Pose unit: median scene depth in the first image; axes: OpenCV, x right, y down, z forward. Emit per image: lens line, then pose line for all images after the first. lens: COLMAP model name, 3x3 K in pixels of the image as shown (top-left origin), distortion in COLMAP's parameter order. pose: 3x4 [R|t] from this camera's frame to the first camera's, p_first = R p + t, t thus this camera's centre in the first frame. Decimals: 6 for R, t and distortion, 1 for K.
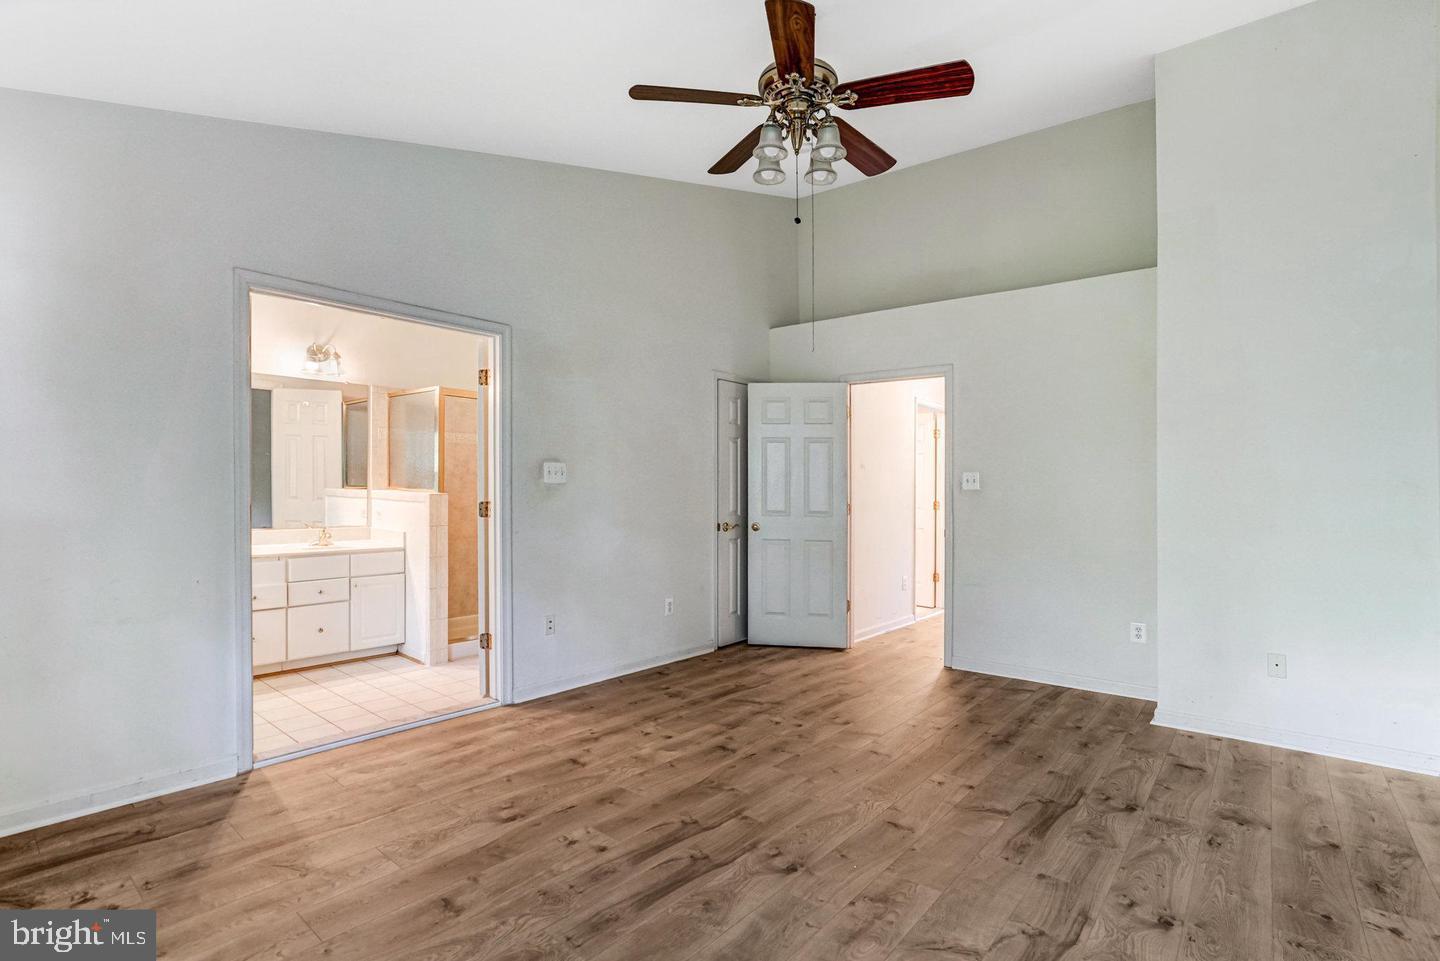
lens RADIAL K [[687.0, 0, 720.0], [0, 687.0, 480.5], [0, 0, 1]] dist [-0.072506, 0.026289]
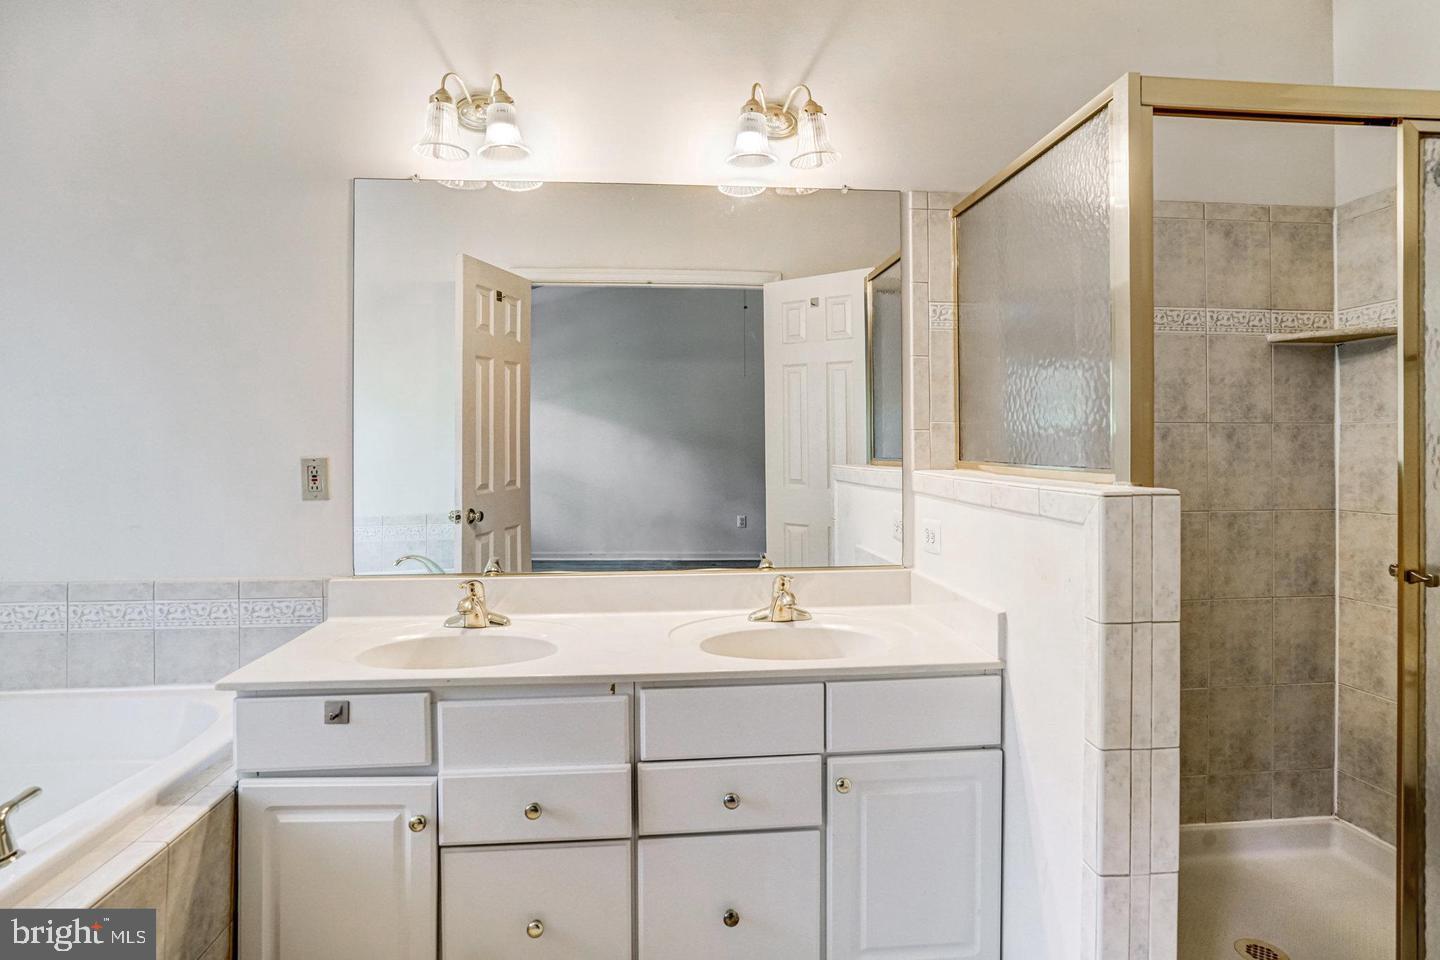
lens RADIAL K [[728.4, 0, 714.5], [0, 728.4, 451.9], [0, 0, 1]] dist [-0.021581, 0.000332]
pose [[0.689590, -0.007190, -0.724164, -0.320446], [0.004093, 0.999973, -0.006031, 0.006054], [0.724188, 0.001195, 0.689601, 0.685283]]
